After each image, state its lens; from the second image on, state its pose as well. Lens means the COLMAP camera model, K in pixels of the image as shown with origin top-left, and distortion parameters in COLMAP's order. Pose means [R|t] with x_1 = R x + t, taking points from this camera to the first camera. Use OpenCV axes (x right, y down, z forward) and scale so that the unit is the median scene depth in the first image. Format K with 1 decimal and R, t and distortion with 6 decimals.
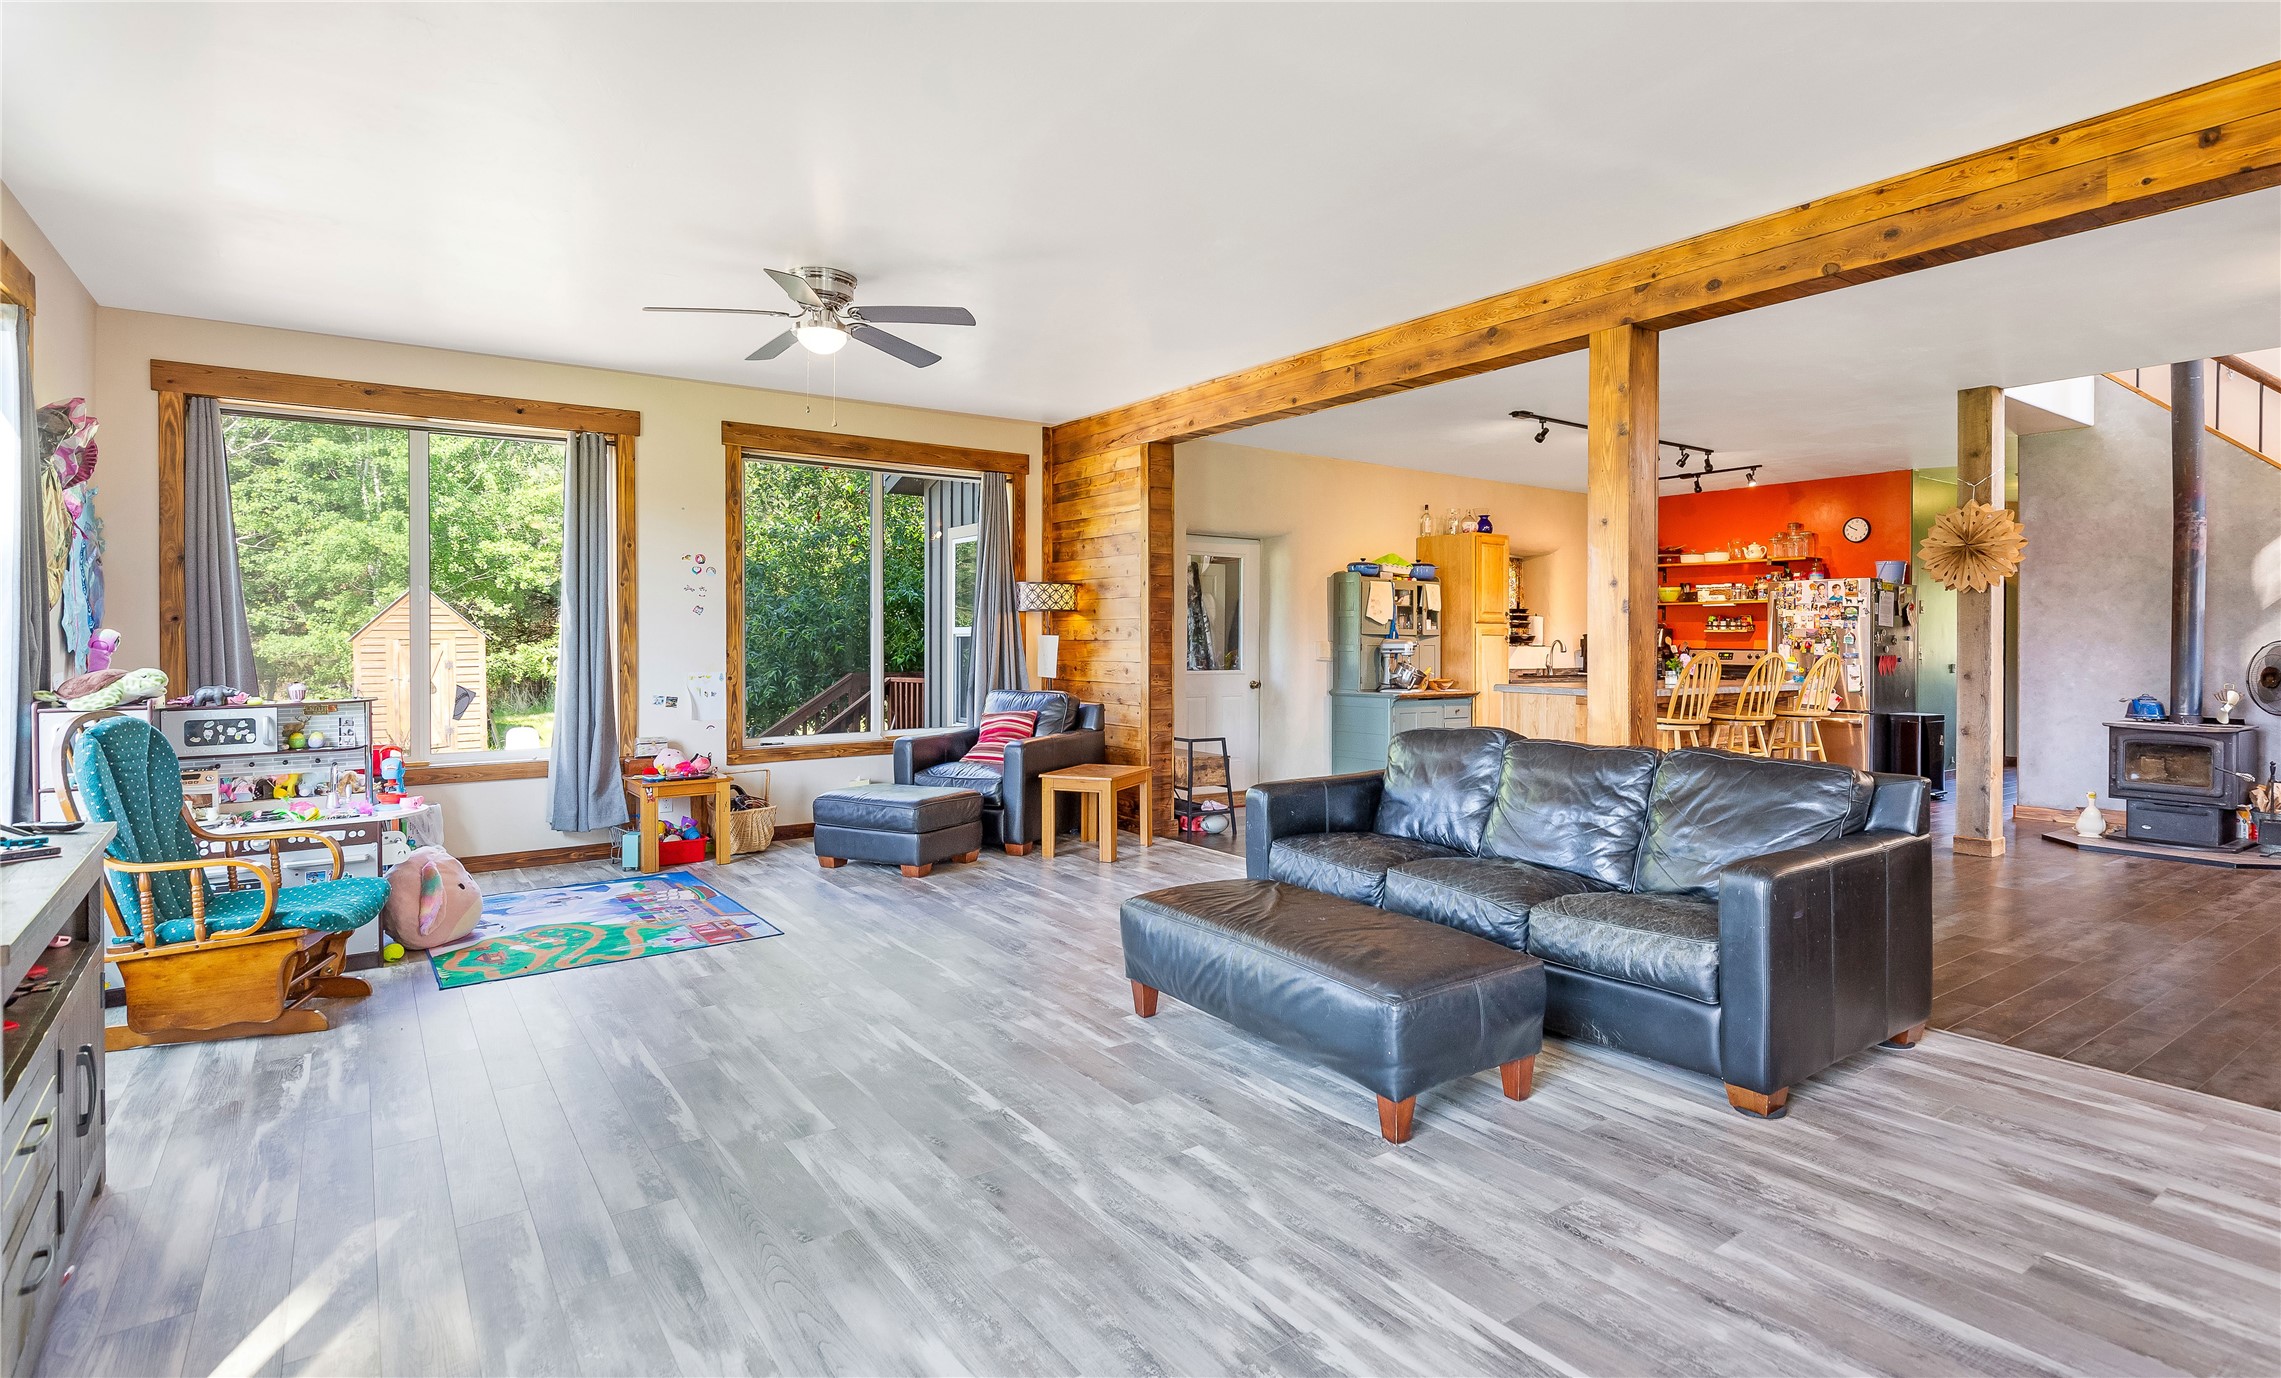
lens RADIAL K [[1145.1, 0, 1196.4], [0, 1145.1, 638.2], [0, 0, 1]] dist [0.004494, -0.000080]
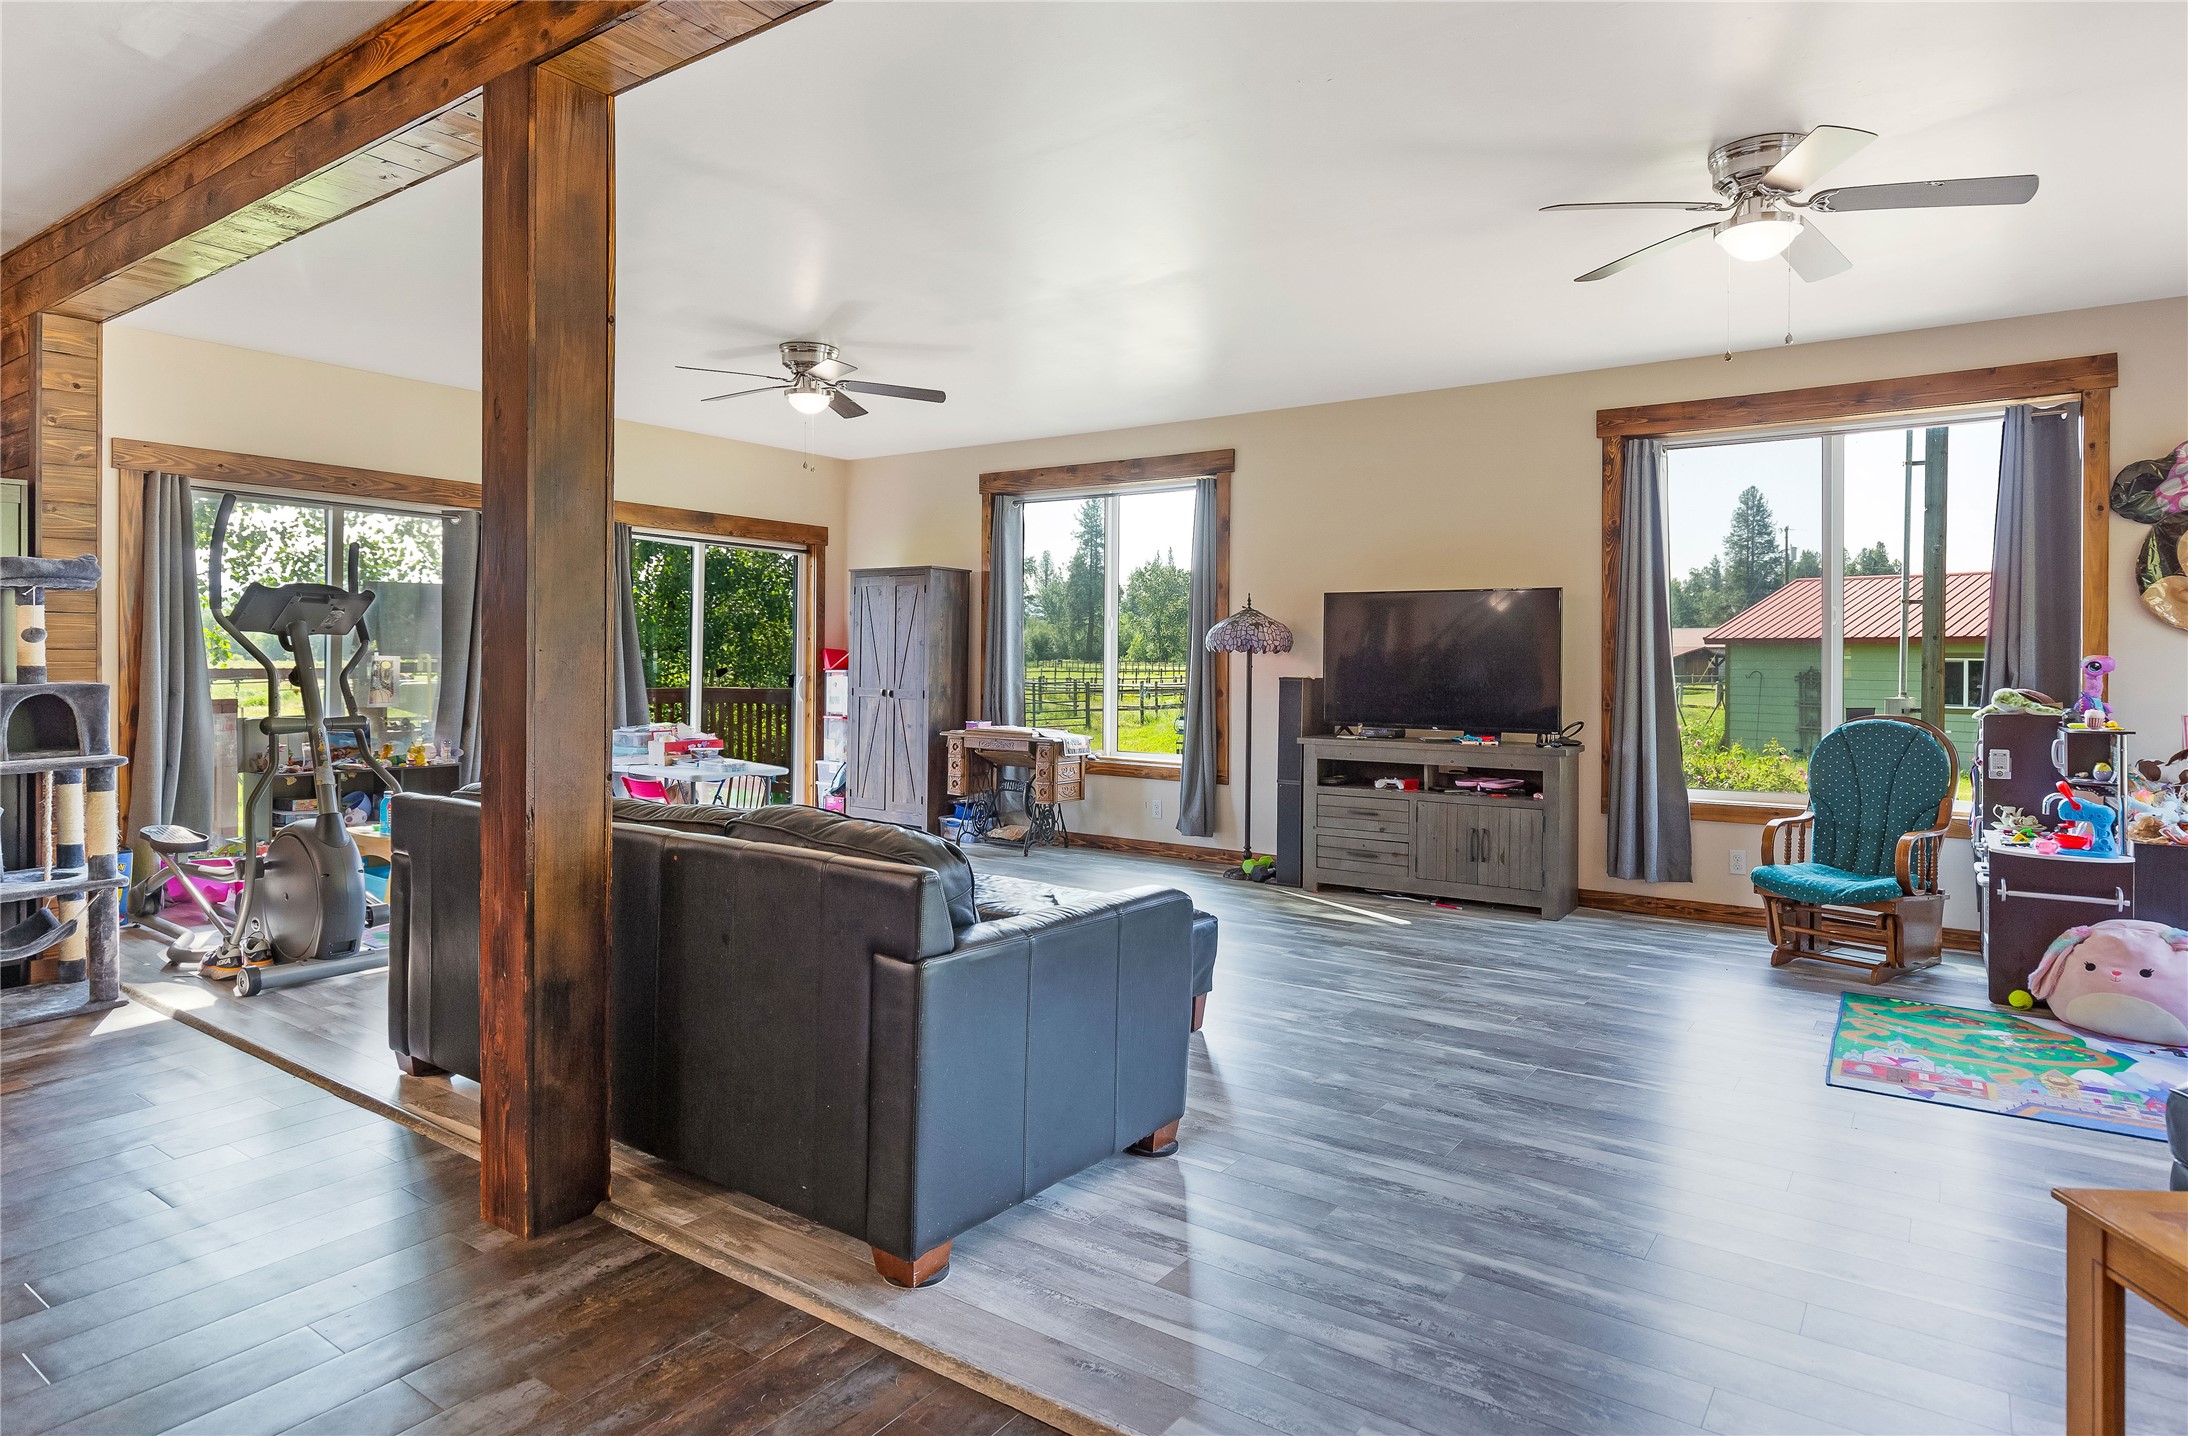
lens RADIAL K [[1185.4, 0, 1125.8], [0, 1185.4, 654.5], [0, 0, 1]] dist [-0.003131, -0.000500]
pose [[-0.942941, -0.009314, -0.332831, 0.175966], [-0.007720, 0.999952, -0.006111, 0.003306], [0.332872, -0.003193, -0.942967, 0.957813]]
